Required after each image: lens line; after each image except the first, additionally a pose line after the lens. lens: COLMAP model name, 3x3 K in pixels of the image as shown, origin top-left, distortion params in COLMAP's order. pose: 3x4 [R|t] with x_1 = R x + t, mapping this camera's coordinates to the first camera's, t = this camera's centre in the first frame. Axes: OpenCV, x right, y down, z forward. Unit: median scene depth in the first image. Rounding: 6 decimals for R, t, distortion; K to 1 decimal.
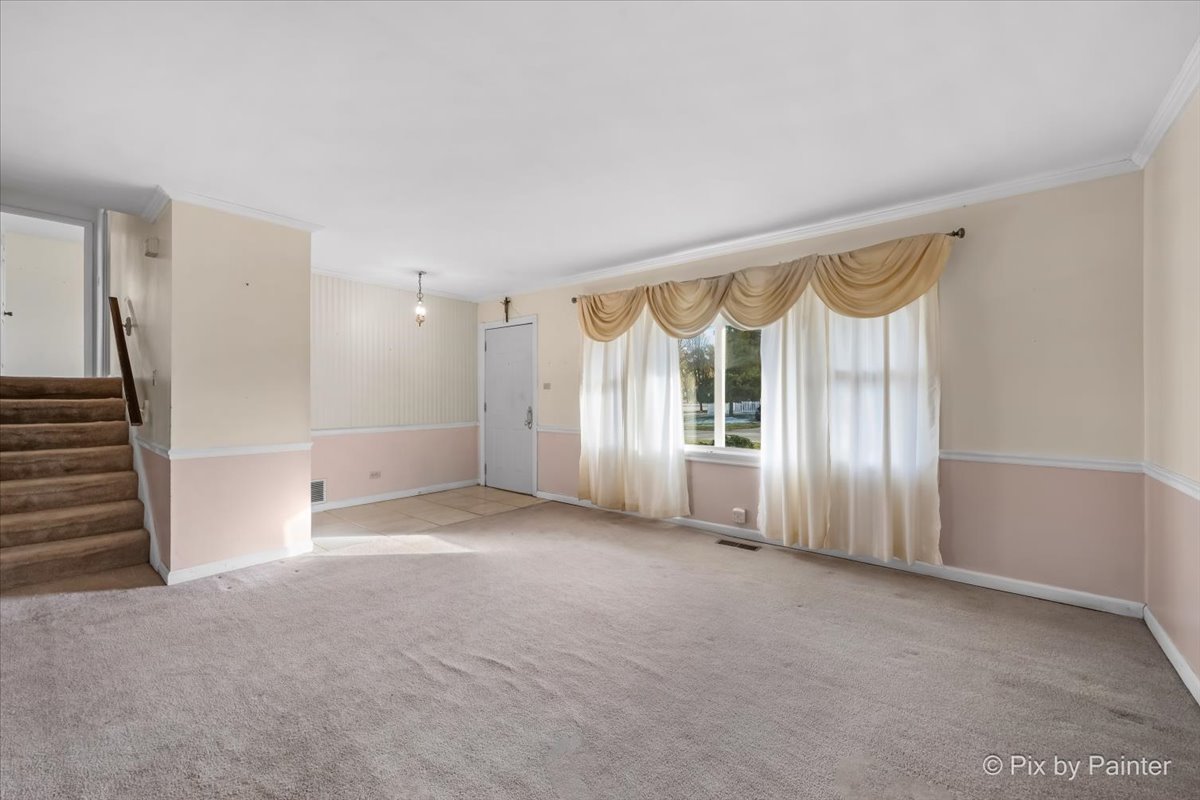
lens RADIAL K [[481.8, 0, 600.0], [0, 481.8, 400.0], [0, 0, 1]] dist [-0.000907, -0.000047]
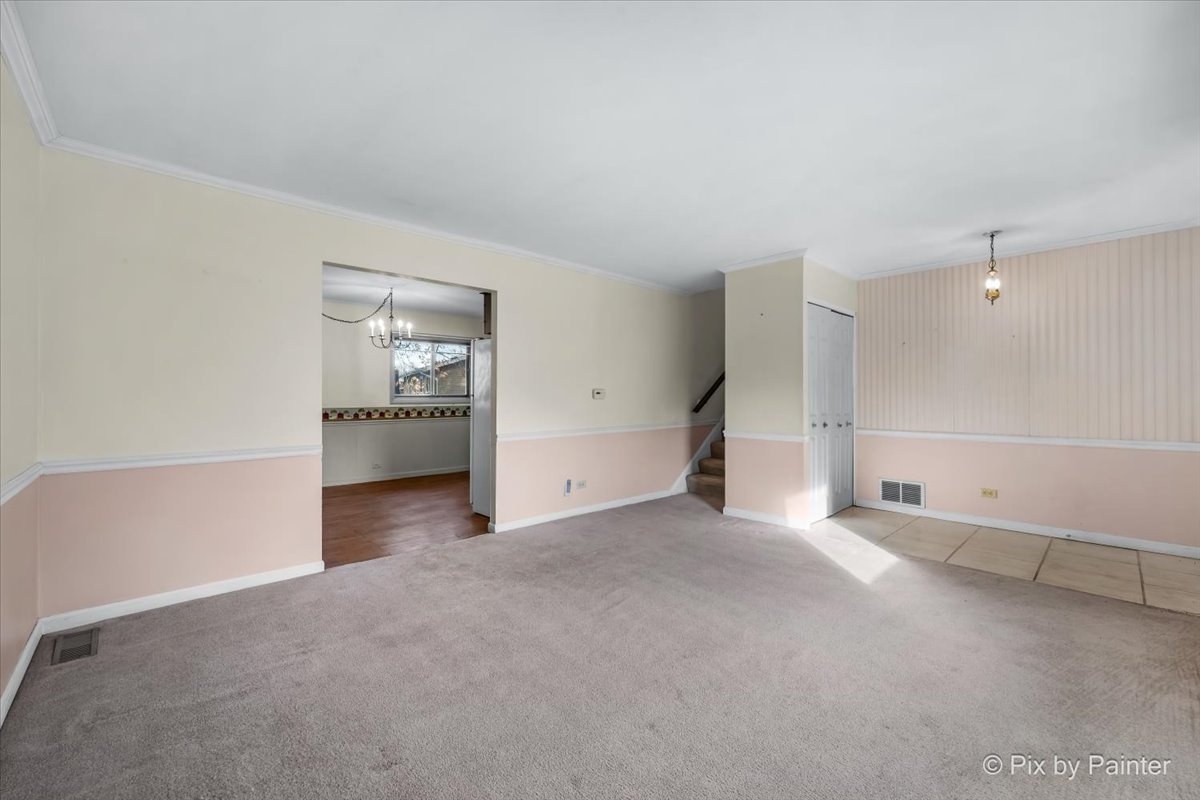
lens RADIAL K [[481.8, 0, 600.0], [0, 481.8, 400.0], [0, 0, 1]] dist [-0.000907, -0.000047]
pose [[-0.118973, 0.000881, -0.992897, 0.454987], [-0.008632, 0.999961, 0.001921, 0.002214], [0.992860, 0.008800, -0.118960, 0.477896]]
